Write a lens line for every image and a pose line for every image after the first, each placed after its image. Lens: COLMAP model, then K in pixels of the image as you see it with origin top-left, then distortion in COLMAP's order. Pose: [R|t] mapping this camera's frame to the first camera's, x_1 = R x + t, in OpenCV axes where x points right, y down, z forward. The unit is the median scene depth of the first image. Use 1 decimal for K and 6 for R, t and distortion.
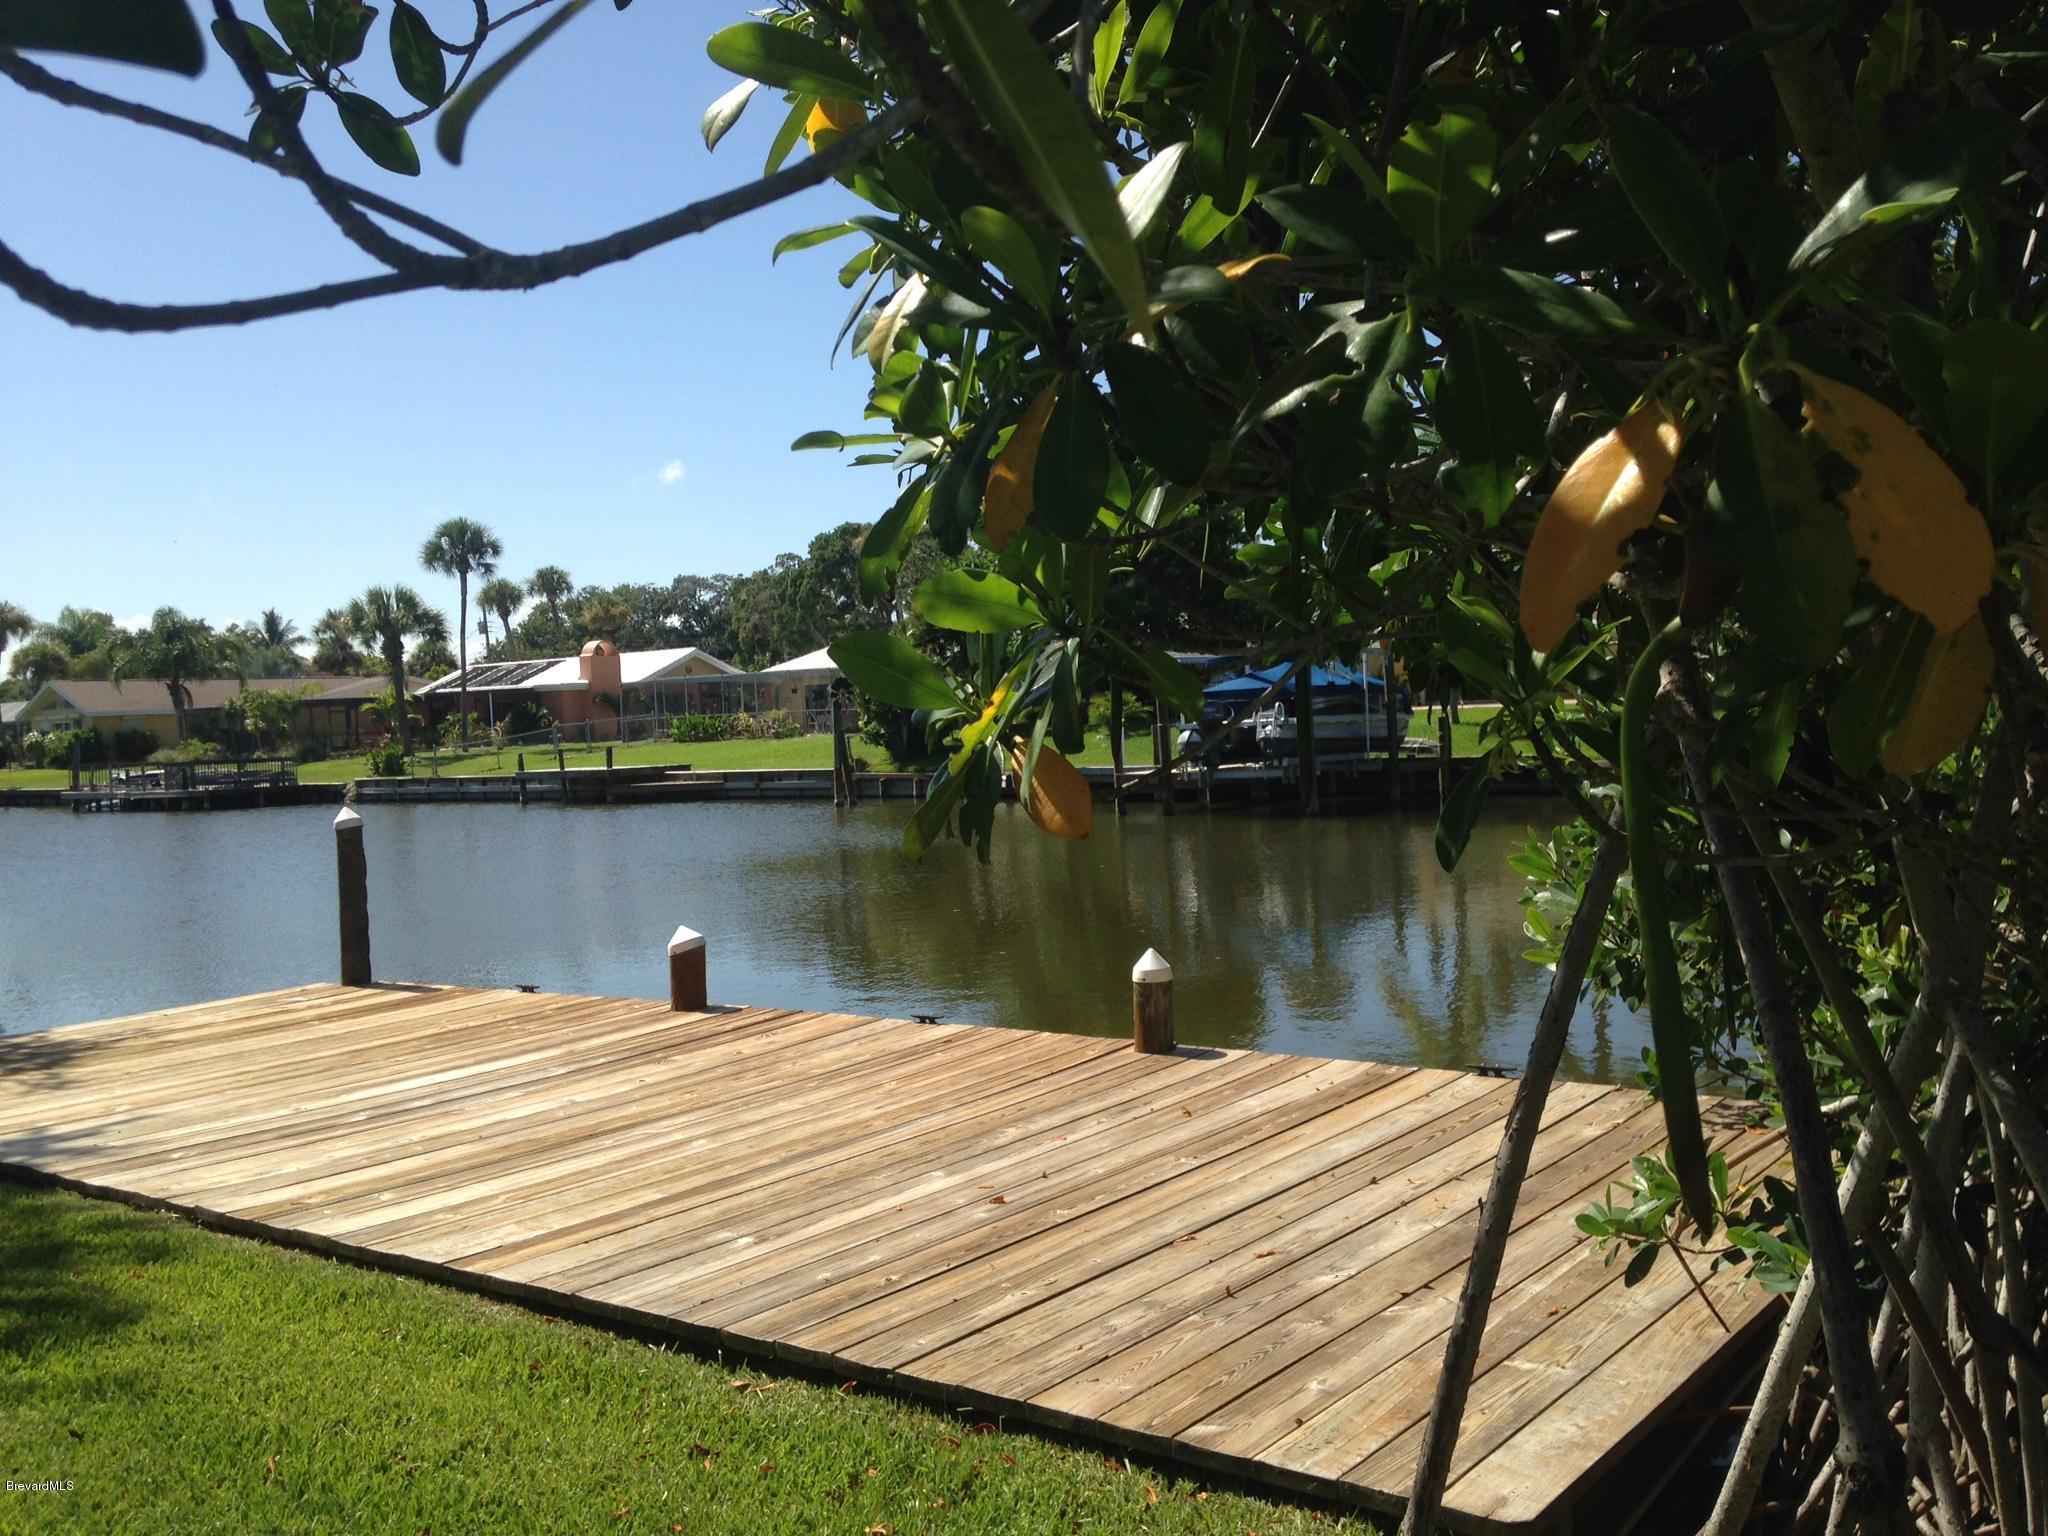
lens RADIAL K [[1838.0, 0, 1017.6], [0, 1838.0, 772.6], [0, 0, 1]] dist [0.182701, -0.403532]
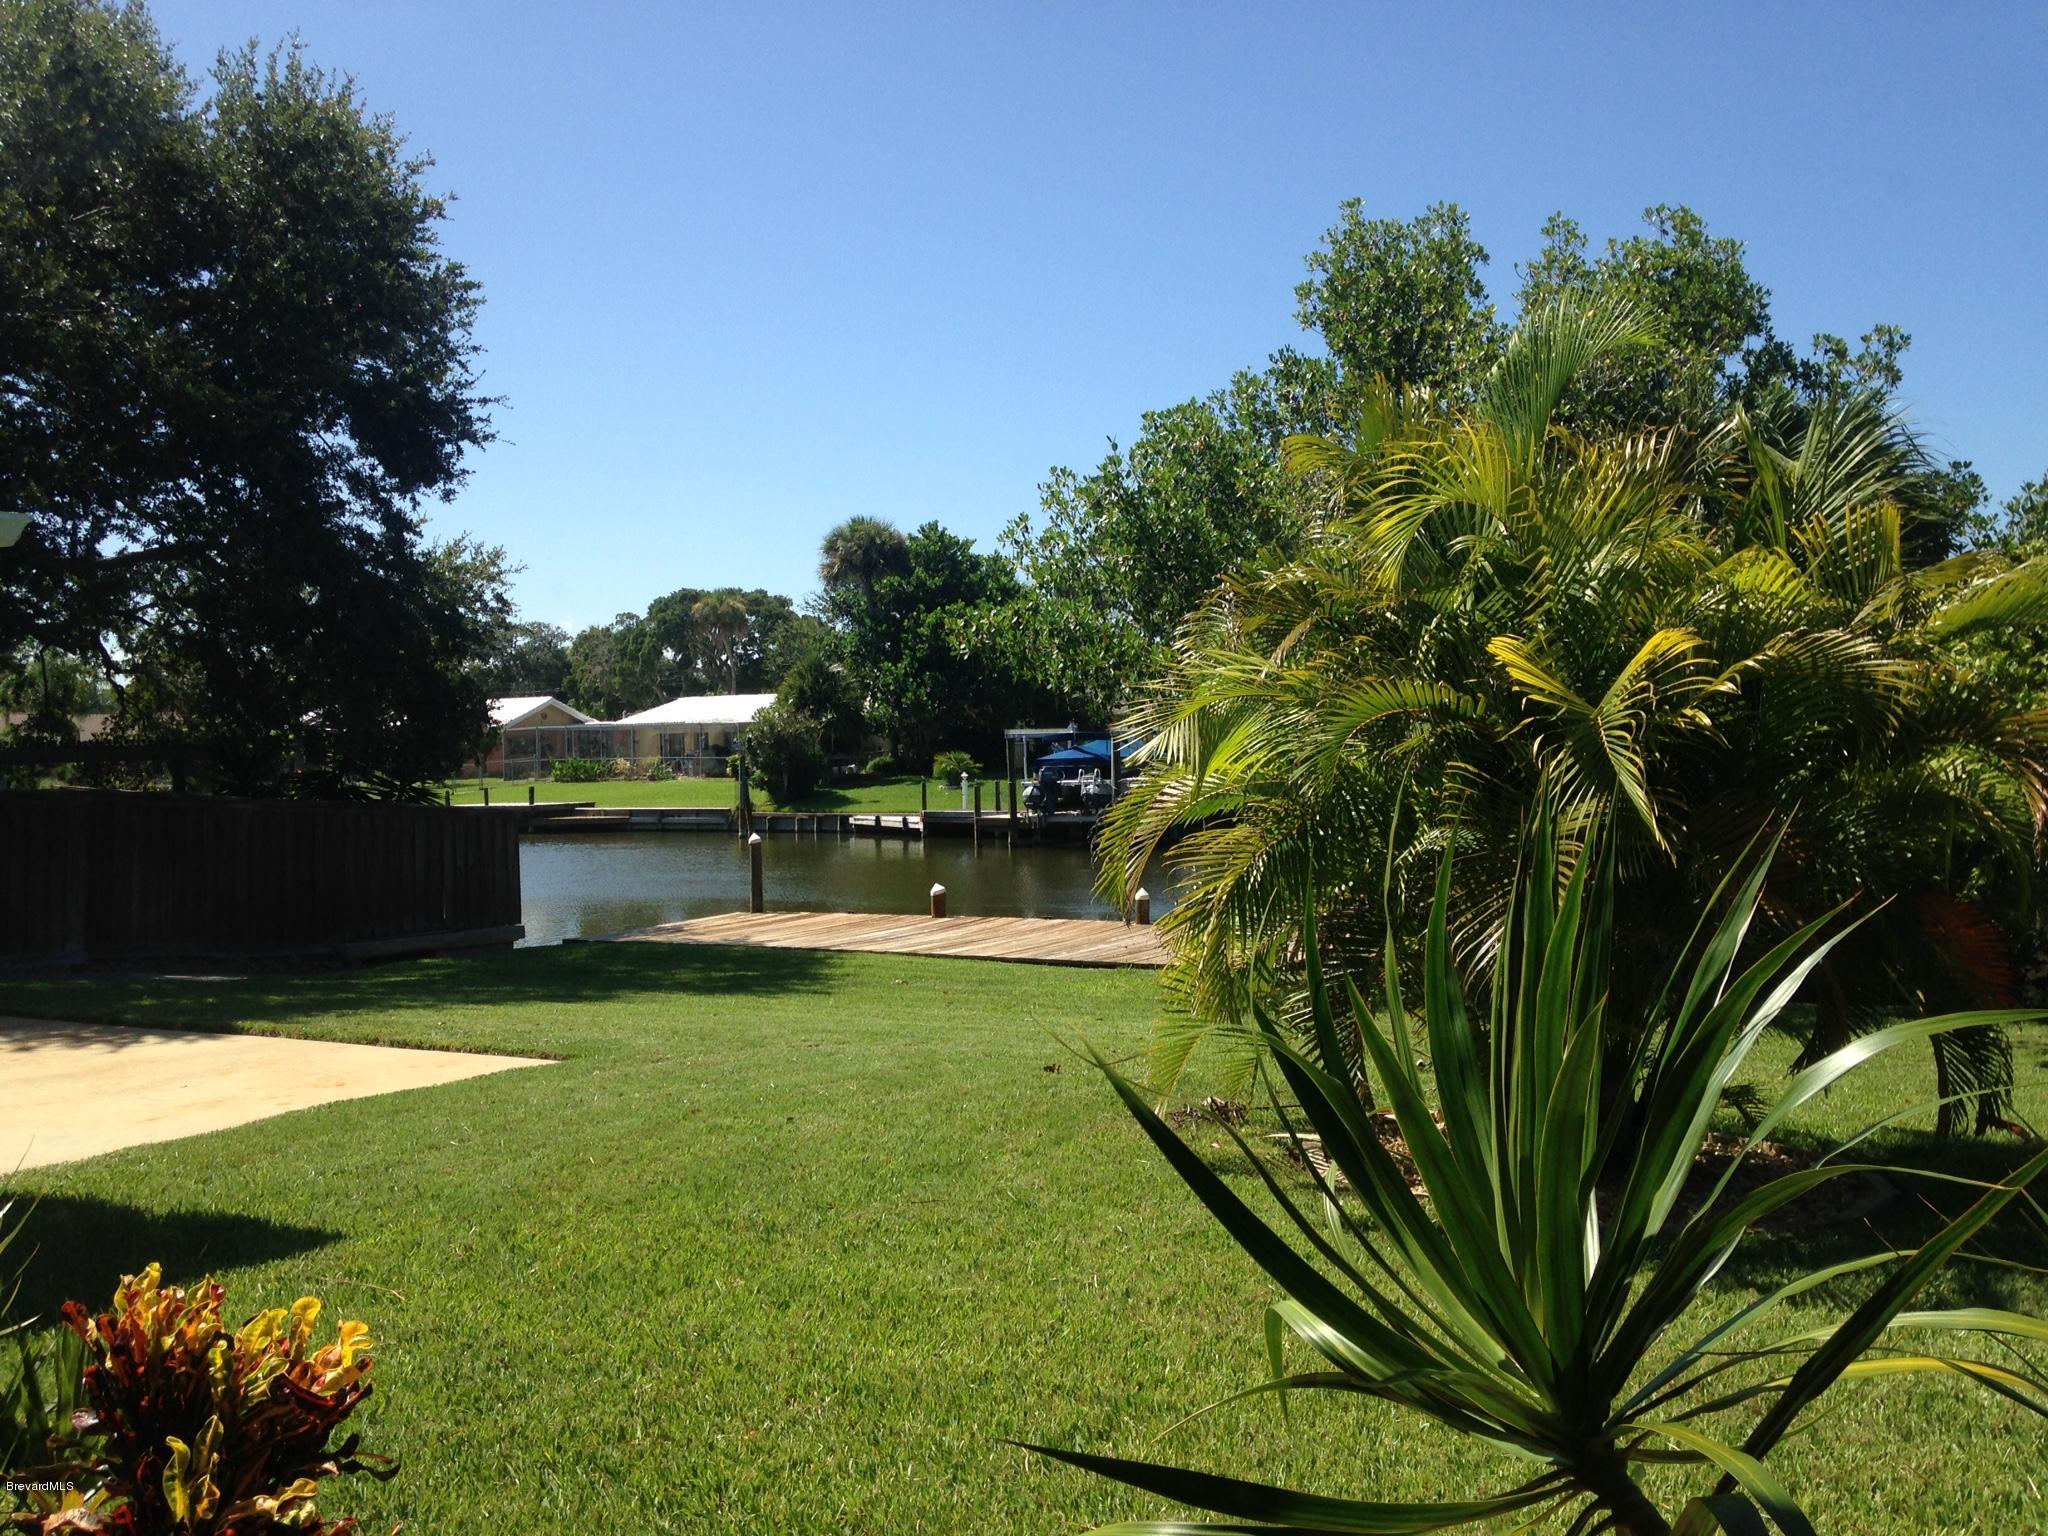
lens RADIAL K [[1816.4, 0, 1017.4], [0, 1816.4, 766.7], [0, 0, 1]] dist [0.167696, -0.193350]
pose [[0.990546, 0.021605, 0.135471, -0.045928], [-0.018238, 0.999494, -0.026048, -0.000979], [-0.135965, 0.023331, 0.990439, -0.157428]]
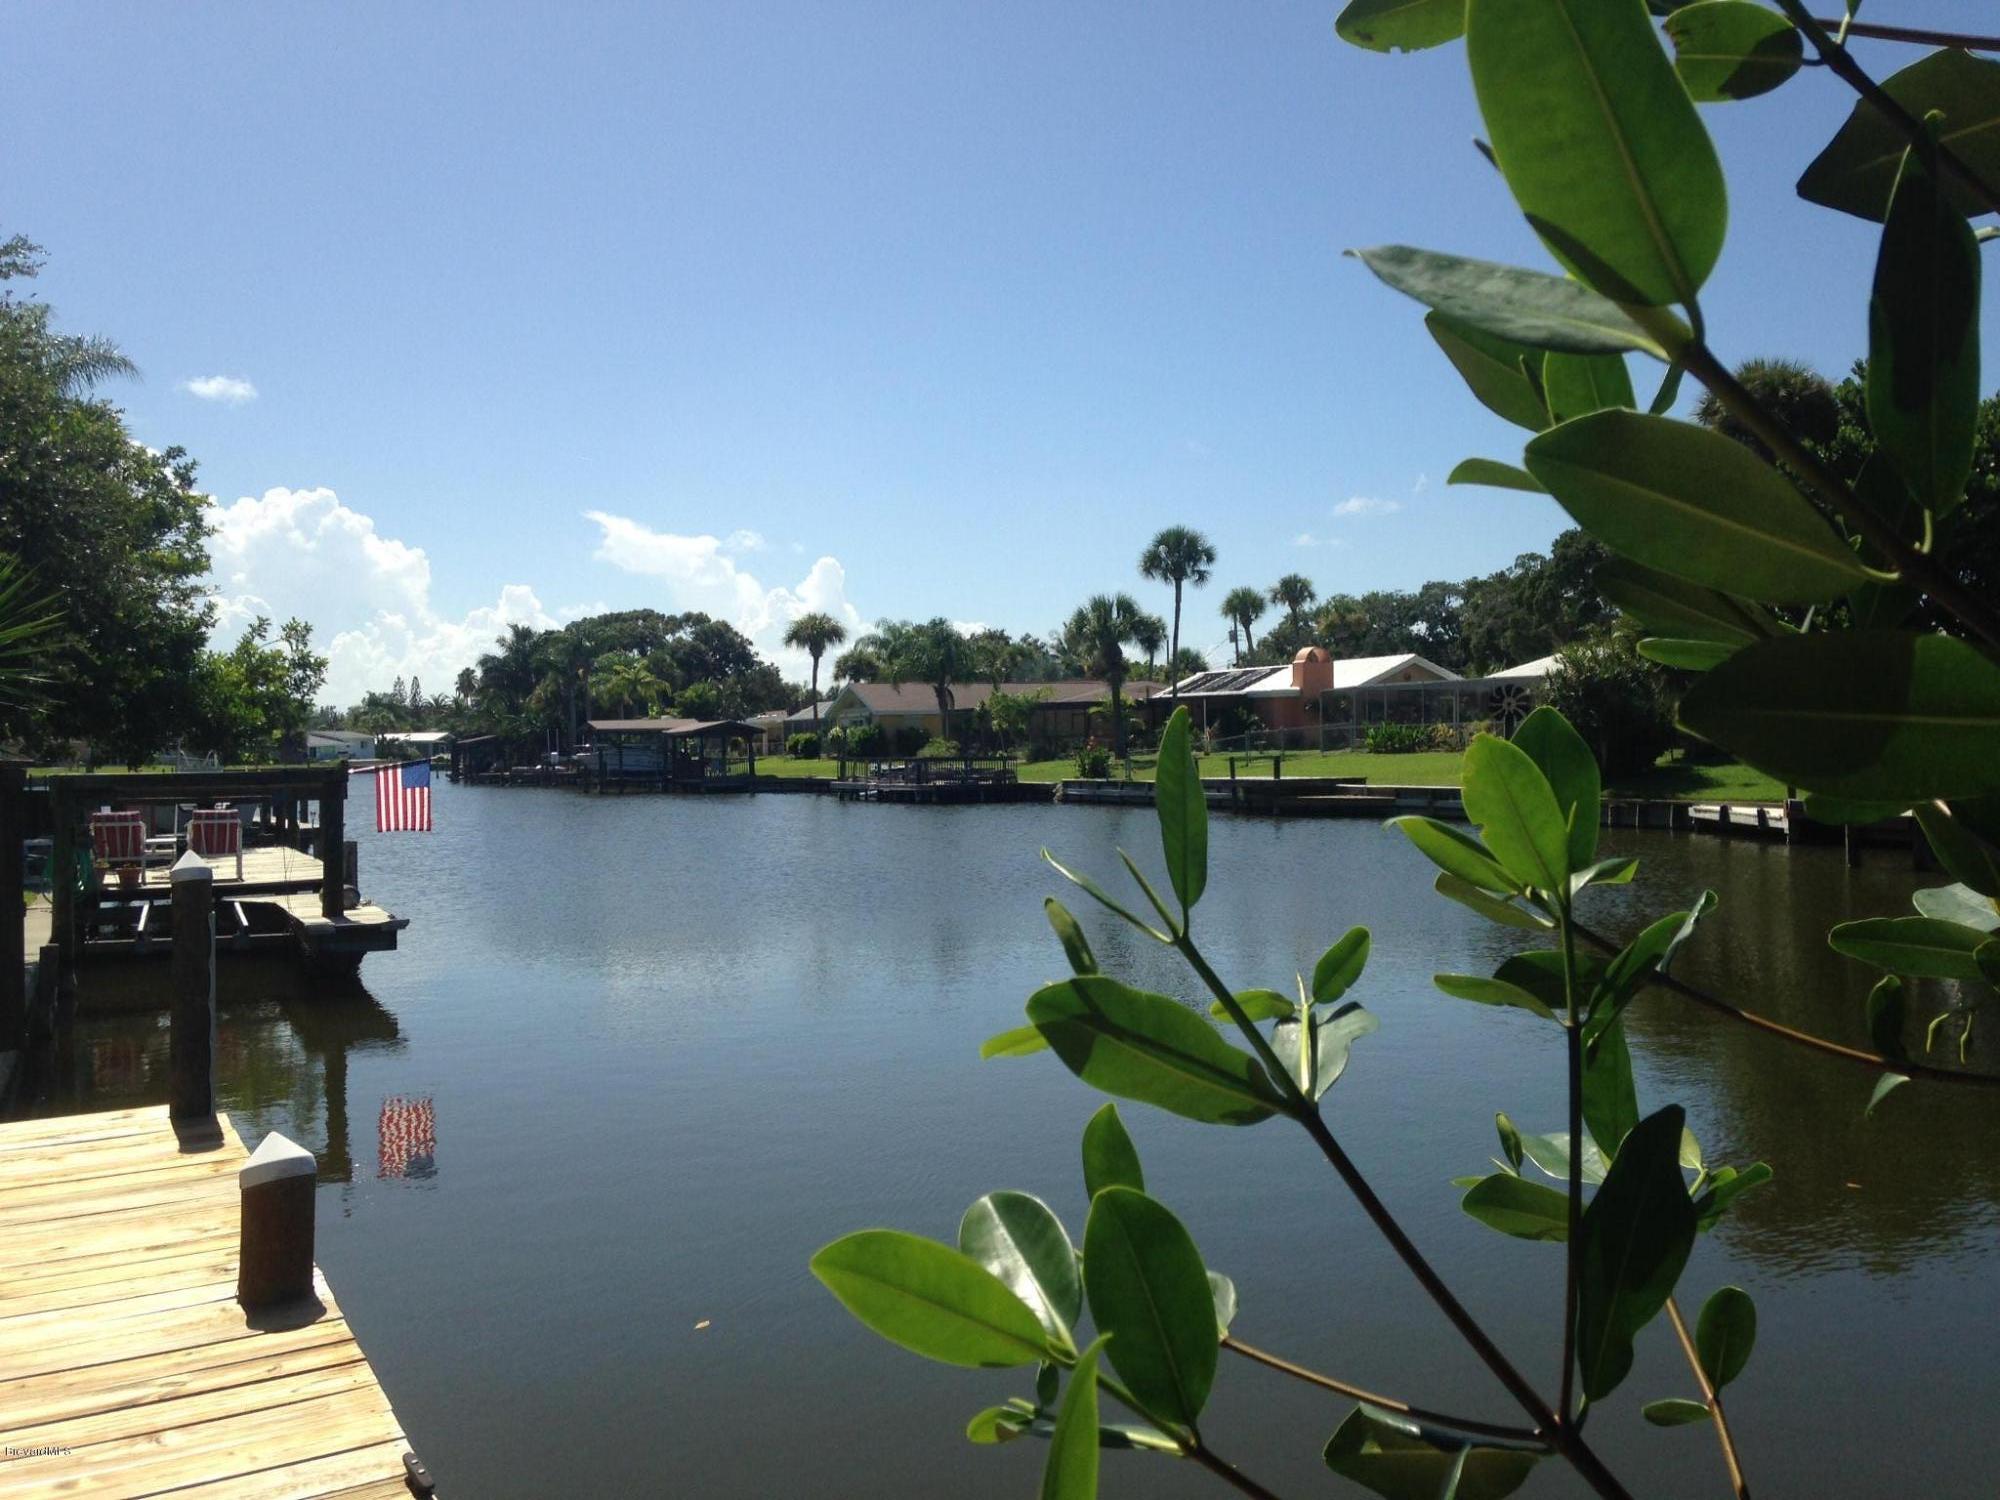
lens RADIAL K [[1773.9, 0, 993.5], [0, 1773.9, 748.7], [0, 0, 1]] dist [0.167696, -0.193350]
pose [[0.904936, 0.027881, -0.424633, 0.023867], [-0.034838, 0.999356, -0.008627, -0.003217], [0.424119, 0.022600, 0.905325, 0.074890]]
